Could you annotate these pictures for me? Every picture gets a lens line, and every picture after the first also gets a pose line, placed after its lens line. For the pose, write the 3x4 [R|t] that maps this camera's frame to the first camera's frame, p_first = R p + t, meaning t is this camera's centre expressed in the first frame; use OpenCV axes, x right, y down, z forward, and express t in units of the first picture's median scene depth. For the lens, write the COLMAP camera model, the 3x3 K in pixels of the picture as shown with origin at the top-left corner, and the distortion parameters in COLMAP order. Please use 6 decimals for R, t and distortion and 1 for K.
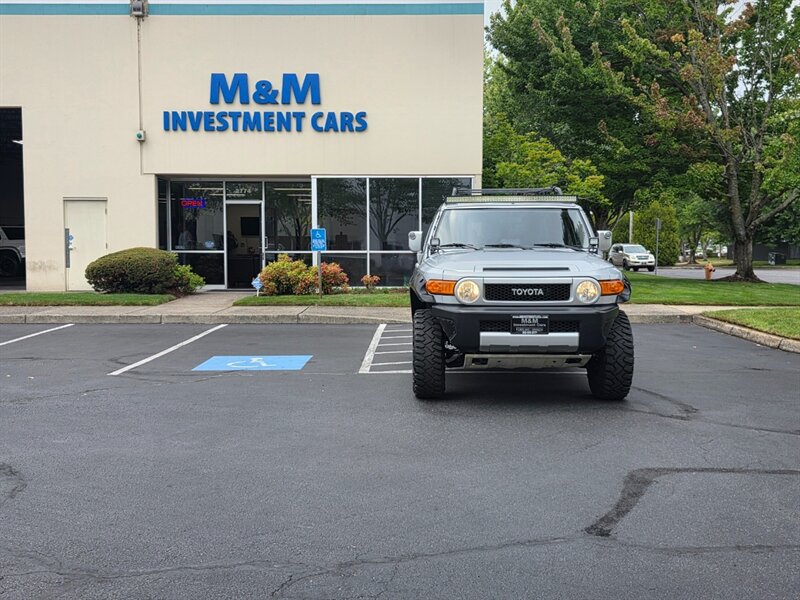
lens RADIAL K [[857.0, 0, 400.0], [0, 857.0, 300.0], [0, 0, 1]] dist [0.070021, -0.026610]
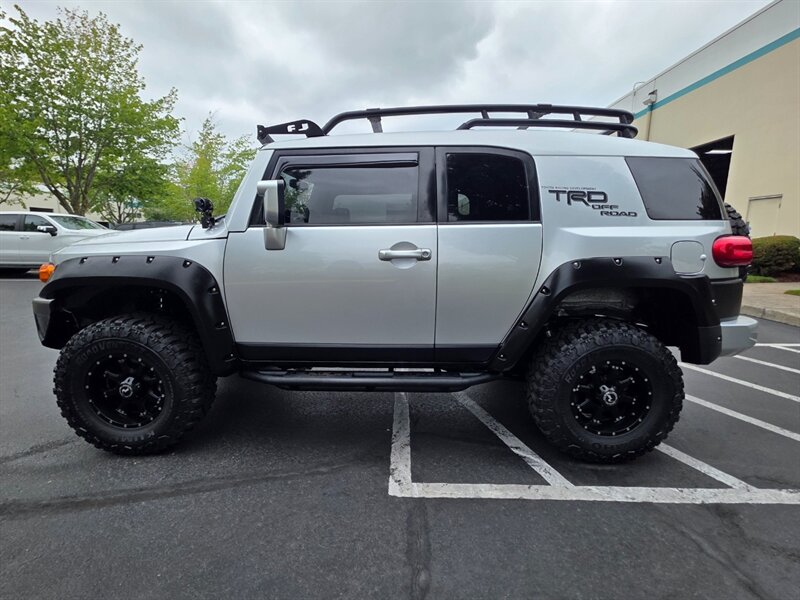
lens RADIAL K [[372.5, 0, 398.6], [0, 372.5, 302.5], [0, 0, 1]] dist [0.002749, 0.000586]
pose [[0.010133, 0.176485, -0.984251, 0.200998], [-0.071065, 0.981940, 0.175339, -0.023029], [0.997420, 0.068169, 0.022492, 0.467585]]
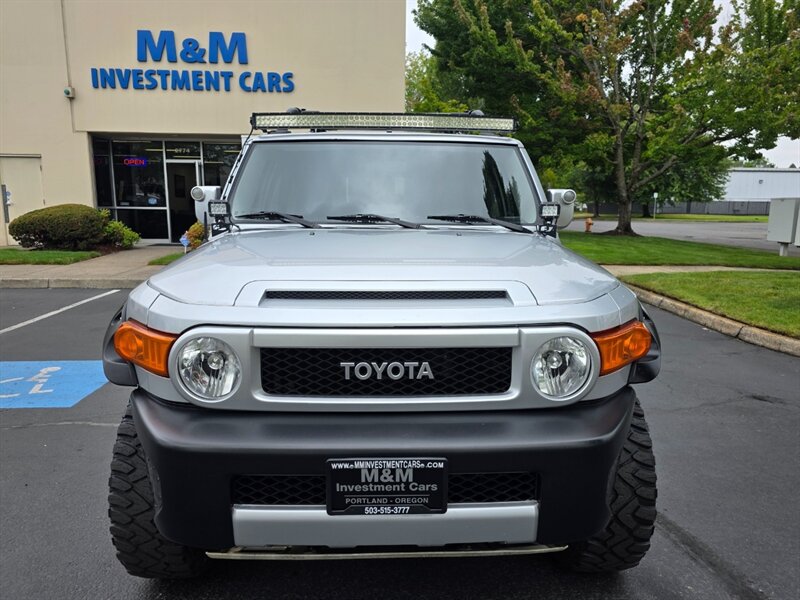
lens RADIAL K [[565.7, 0, 406.5], [0, 565.7, 299.5], [0, 0, 1]] dist [0.021513, -0.008586]
pose [[0.997855, -0.004341, 0.065313, 0.051148], [-0.002751, 0.994135, 0.108113, -0.021732], [-0.065399, -0.108061, 0.991991, 0.282720]]
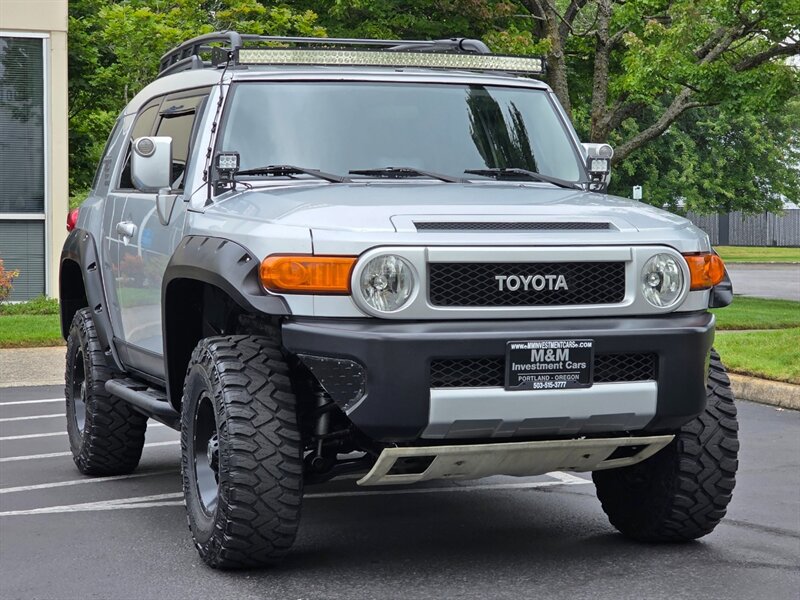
lens RADIAL K [[1945.8, 0, 403.3], [0, 1945.8, 275.7], [0, 0, 1]] dist [-0.768912, 10.548018]
pose [[0.937178, -0.010000, 0.348709, -0.078059], [0.022115, 0.999282, -0.030778, 0.004817], [-0.348151, 0.036556, 0.936726, 0.066913]]
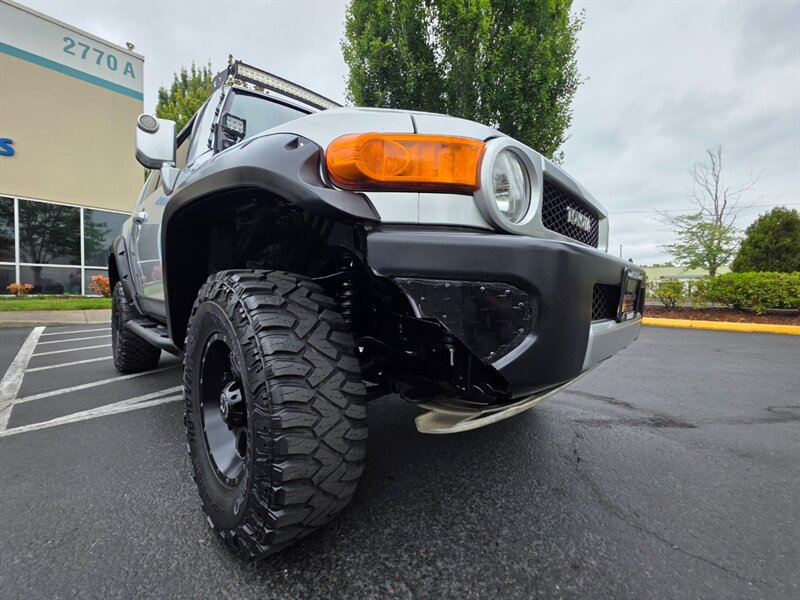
lens RADIAL K [[319.7, 0, 401.0], [0, 319.7, 299.7], [0, 0, 1]] dist [0.000135, -0.000119]
pose [[0.672328, -0.012434, 0.740149, -0.009570], [0.030120, 0.999490, -0.010570, 0.010219], [-0.739640, 0.029400, 0.672360, 0.345189]]
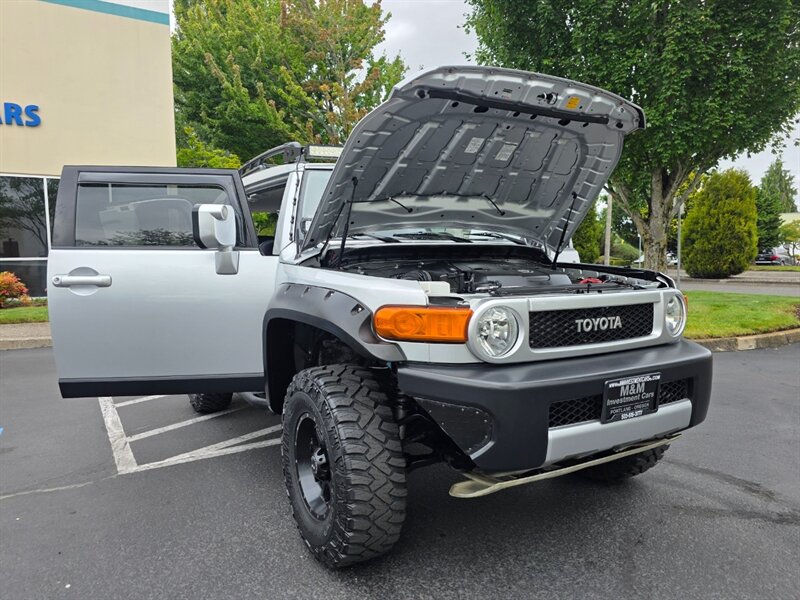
lens RADIAL K [[558.4, 0, 398.5], [0, 558.4, 296.8], [0, 0, 1]] dist [0.030722, -0.003270]
pose [[0.851837, -0.048022, 0.521600, -0.037372], [0.042983, 0.998839, 0.021764, -0.012790], [-0.522040, 0.003881, 0.852912, 0.286168]]
